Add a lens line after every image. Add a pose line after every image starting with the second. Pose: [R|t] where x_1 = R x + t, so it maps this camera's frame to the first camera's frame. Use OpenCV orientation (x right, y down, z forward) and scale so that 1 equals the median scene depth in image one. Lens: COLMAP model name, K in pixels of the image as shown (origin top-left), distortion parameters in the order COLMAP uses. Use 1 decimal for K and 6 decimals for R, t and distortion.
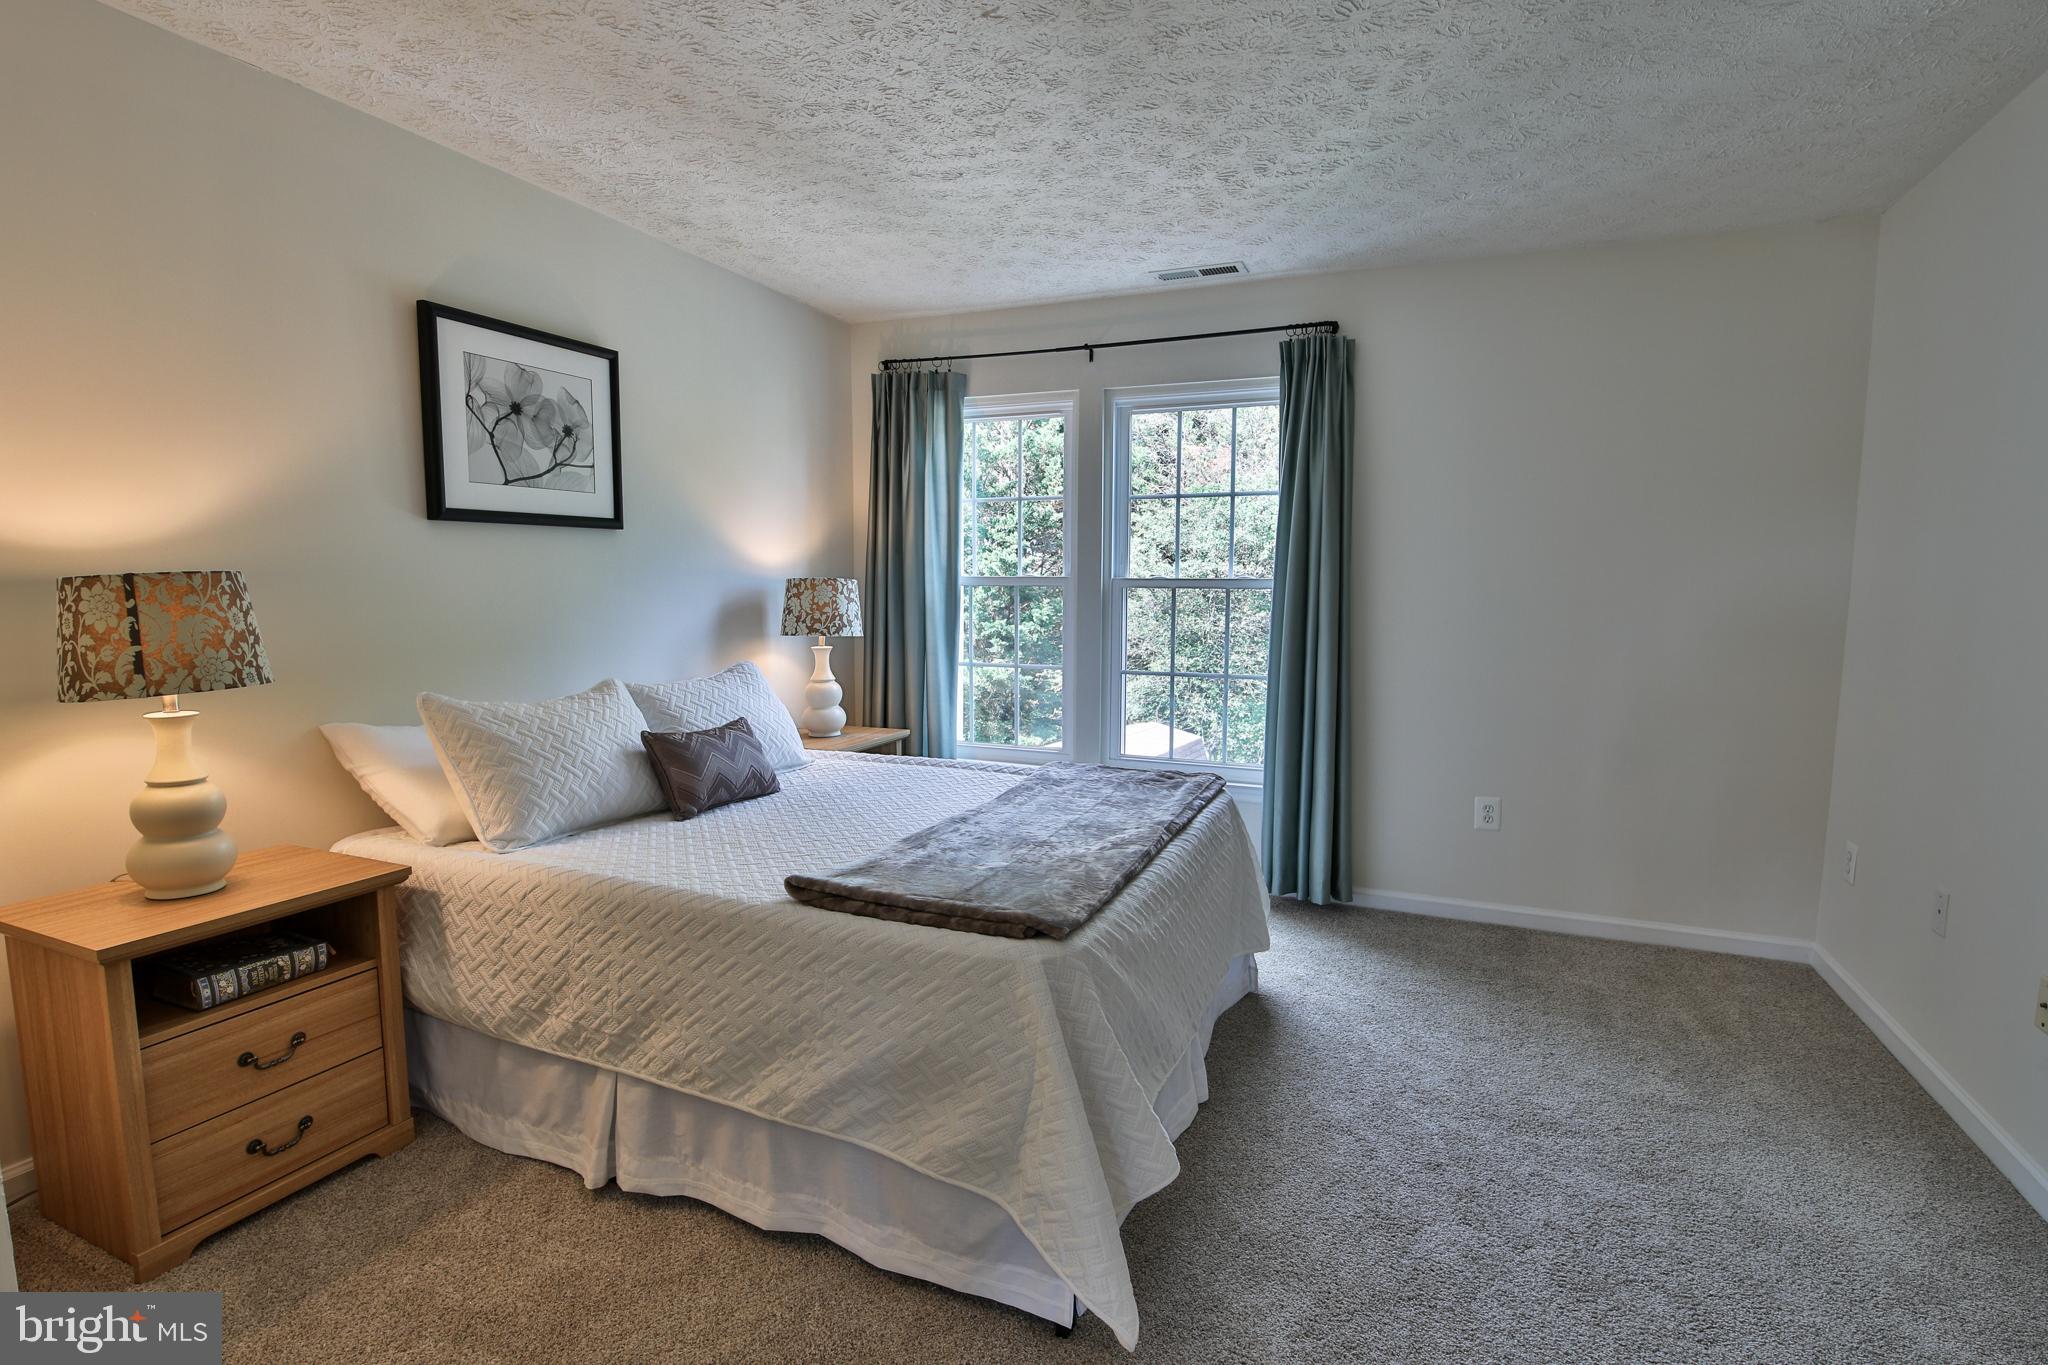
lens RADIAL K [[945.0, 0, 1034.0], [0, 945.0, 687.4], [0, 0, 1]] dist [-0.005444, -0.008781]
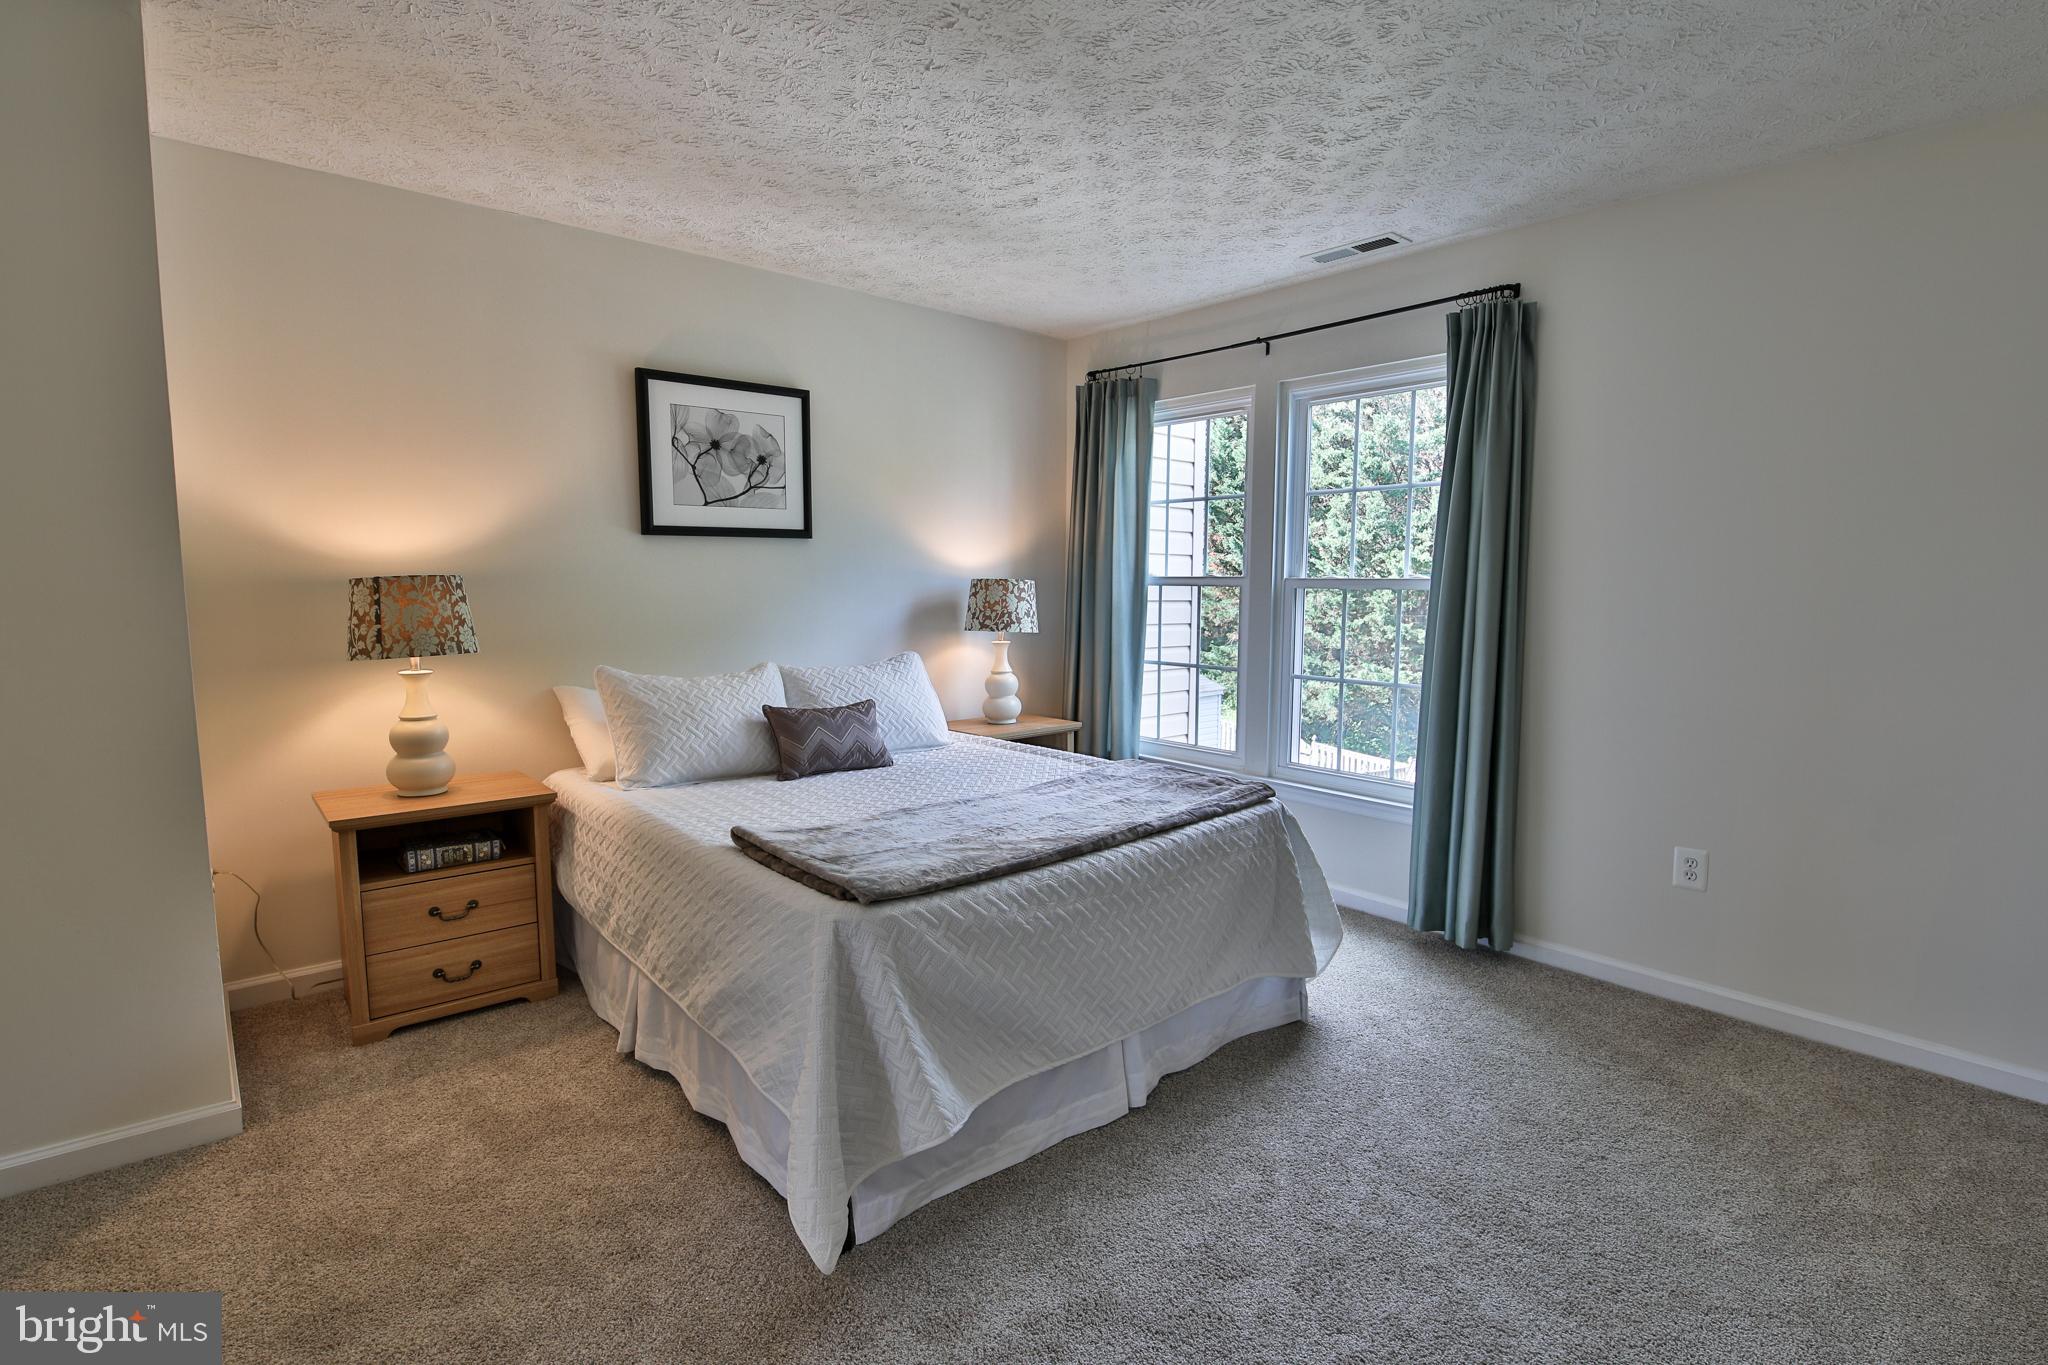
lens RADIAL K [[945.0, 0, 1058.4], [0, 945.0, 687.5], [0, 0, 1]] dist [-0.005444, -0.008781]
pose [[0.907496, 0.046544, -0.417473, 0.414192], [-0.046375, 0.998868, 0.010553, -0.006468], [0.417492, 0.009784, 0.908628, 0.048967]]
